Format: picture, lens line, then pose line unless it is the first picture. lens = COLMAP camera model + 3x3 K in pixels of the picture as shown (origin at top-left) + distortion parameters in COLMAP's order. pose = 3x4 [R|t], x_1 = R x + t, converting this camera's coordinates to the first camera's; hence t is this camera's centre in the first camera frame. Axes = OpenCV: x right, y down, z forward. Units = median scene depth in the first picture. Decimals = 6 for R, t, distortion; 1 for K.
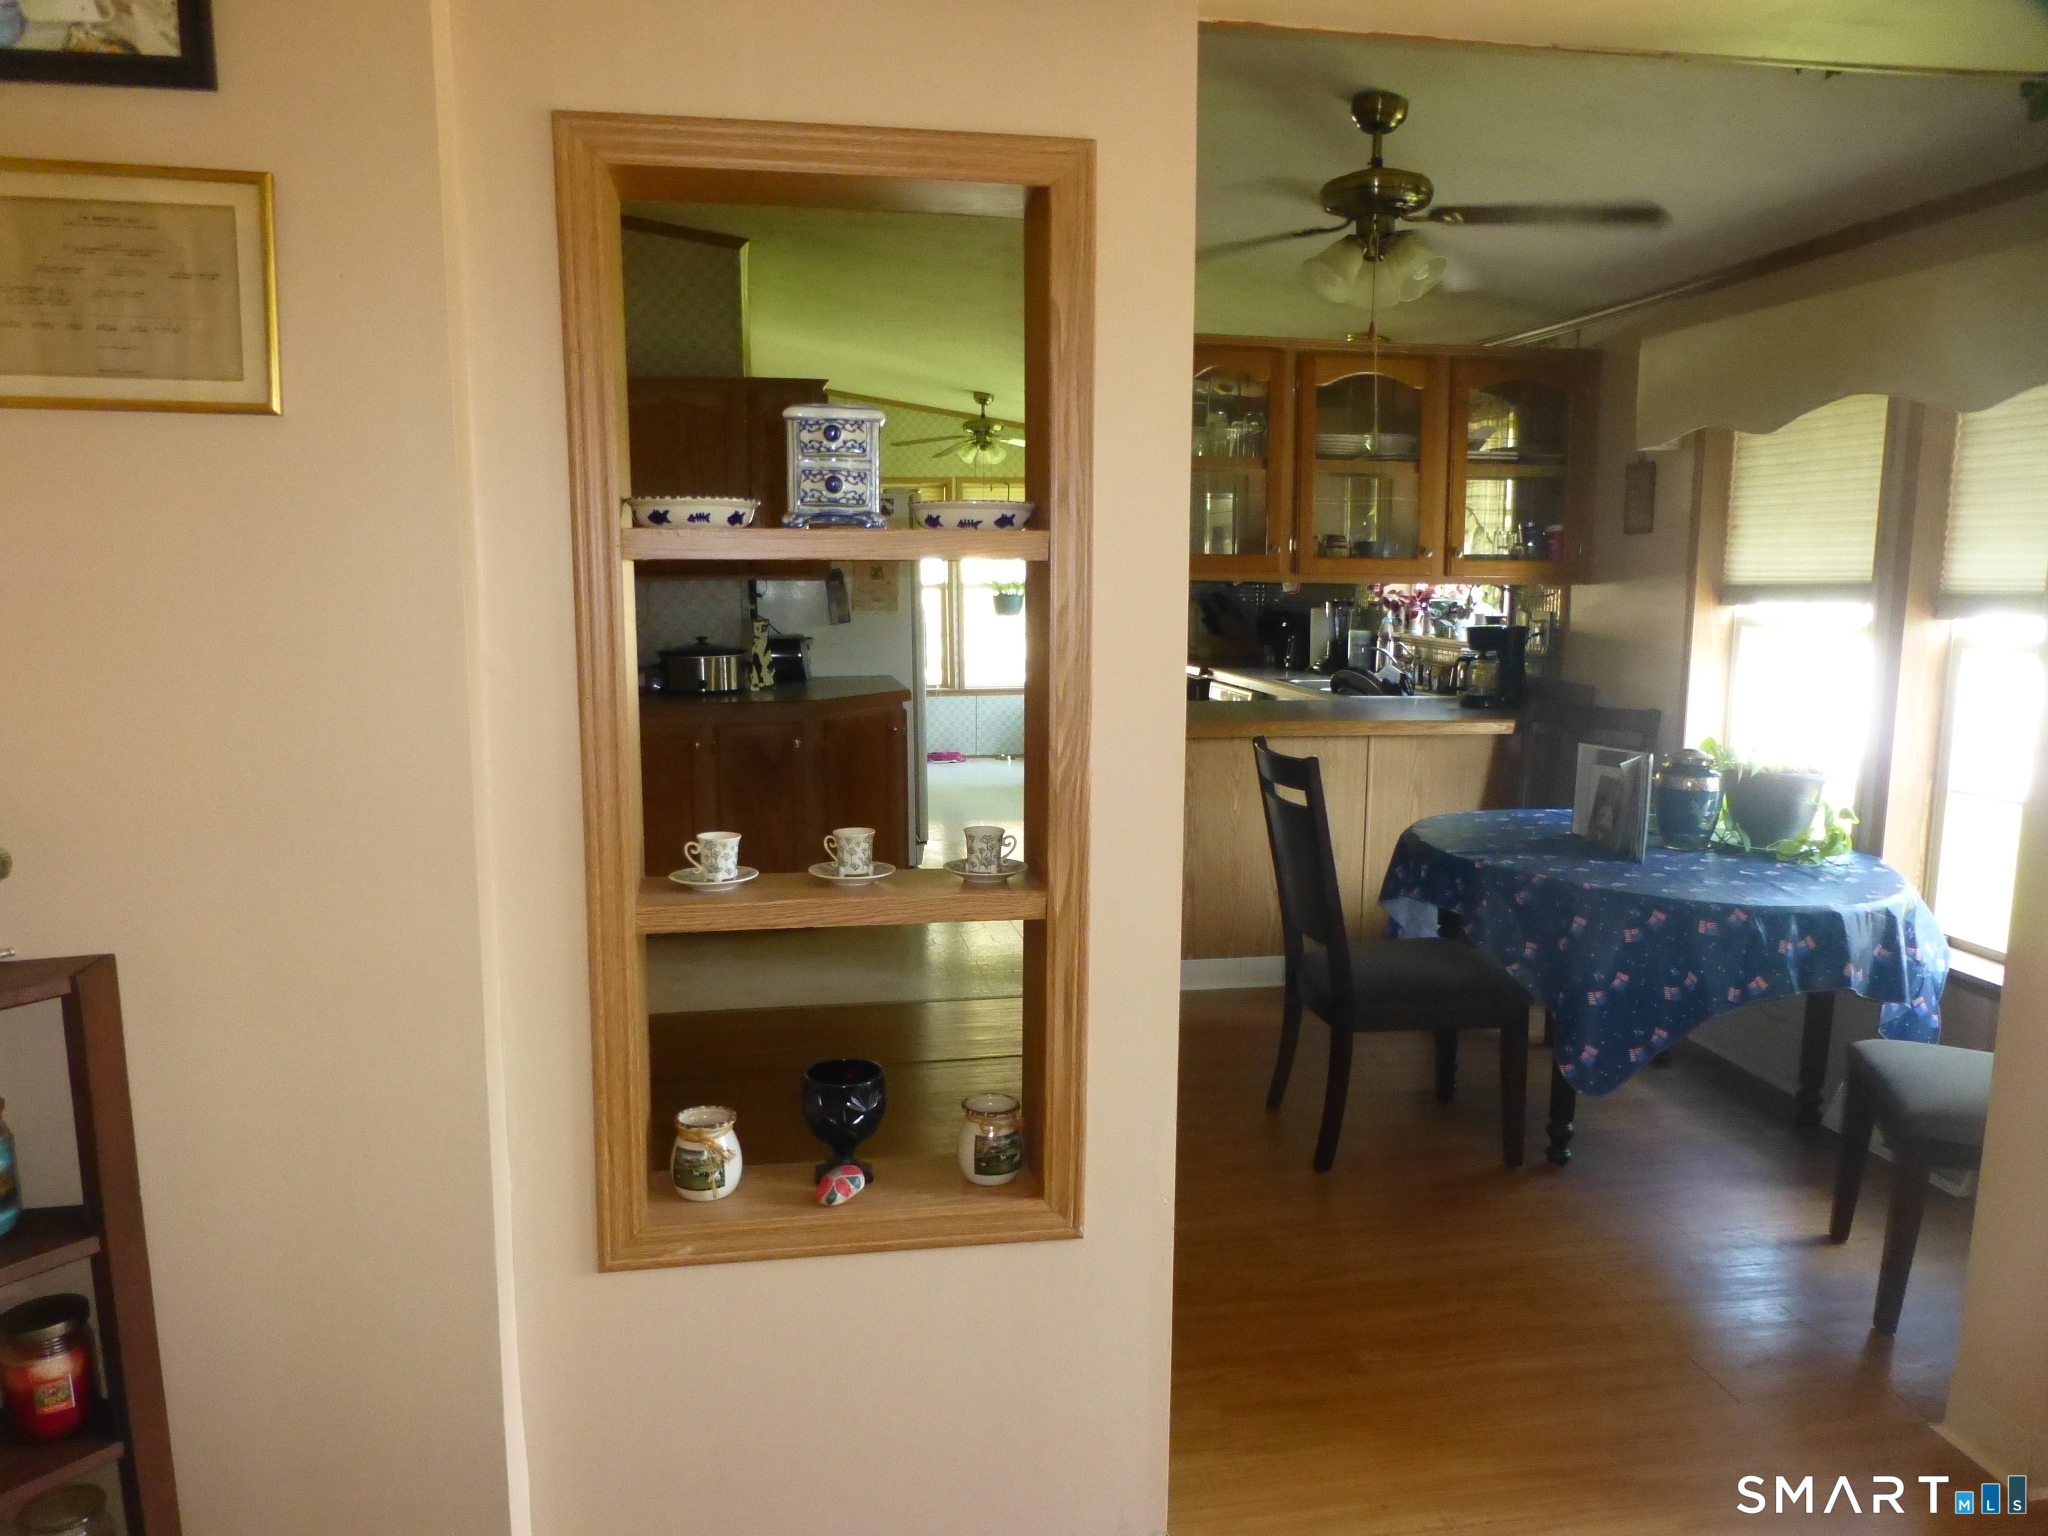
lens RADIAL K [[1433.0, 0, 1025.9], [0, 1433.0, 775.7], [0, 0, 1]] dist [0.004071, -0.002337]
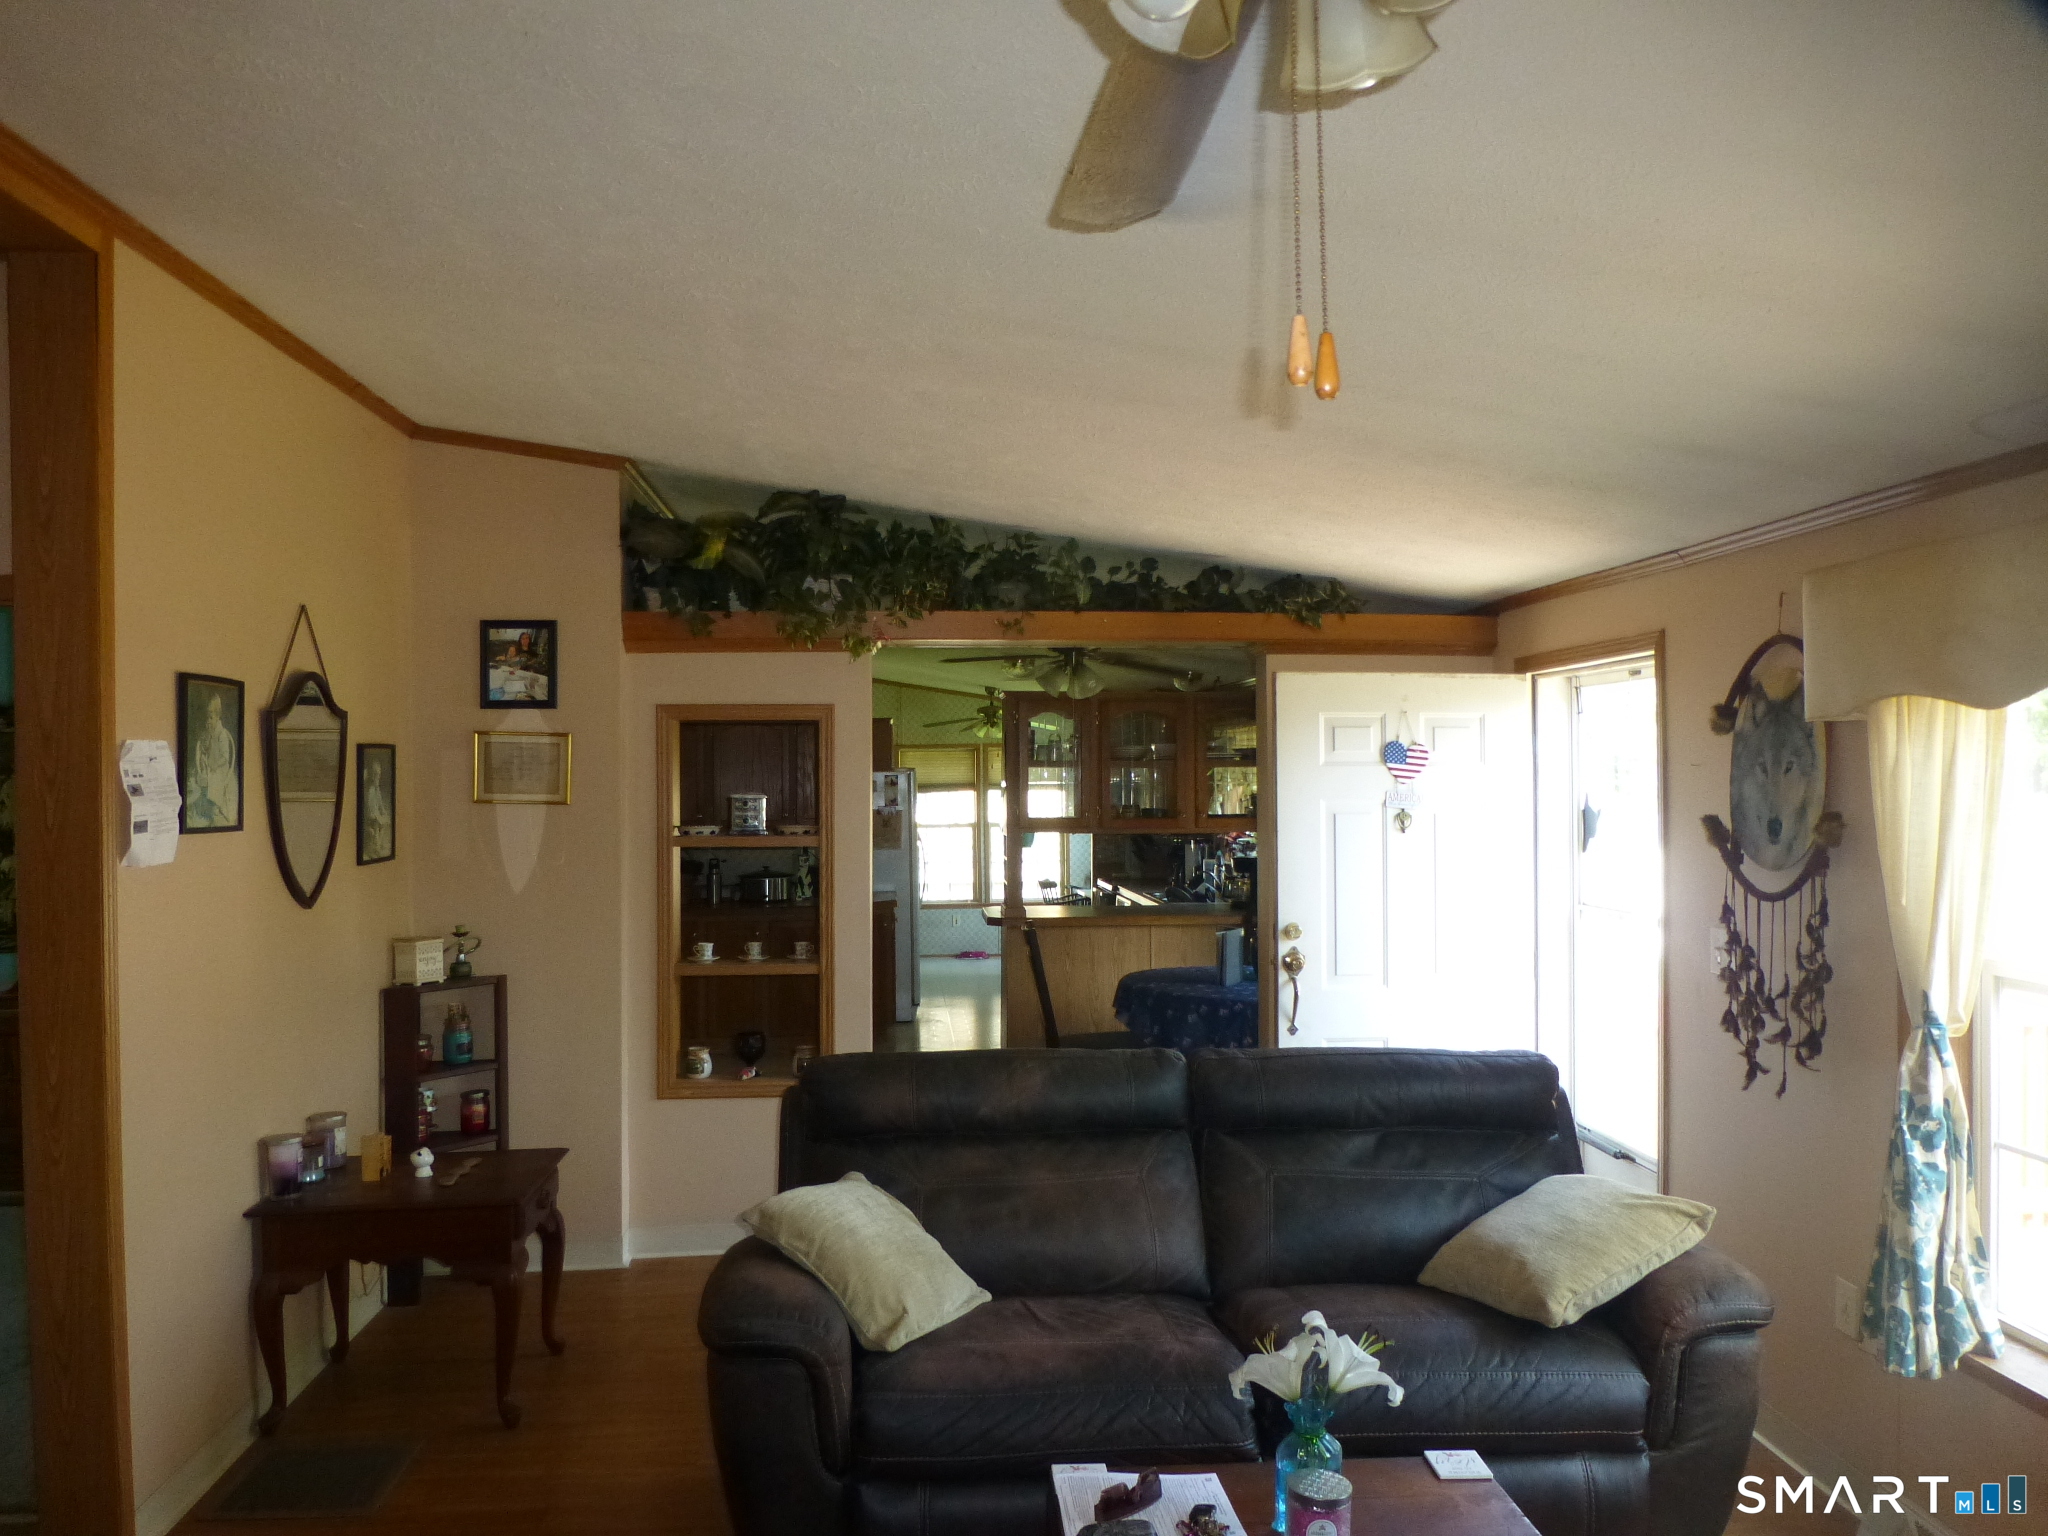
lens RADIAL K [[1433.0, 0, 1025.7], [0, 1433.0, 768.5], [0, 0, 1]] dist [0.004071, -0.002337]
pose [[0.995332, -0.012246, -0.095726, 0.664897], [-0.003023, 0.987474, -0.157752, 0.141276], [0.096459, 0.157305, 0.982828, -1.709119]]
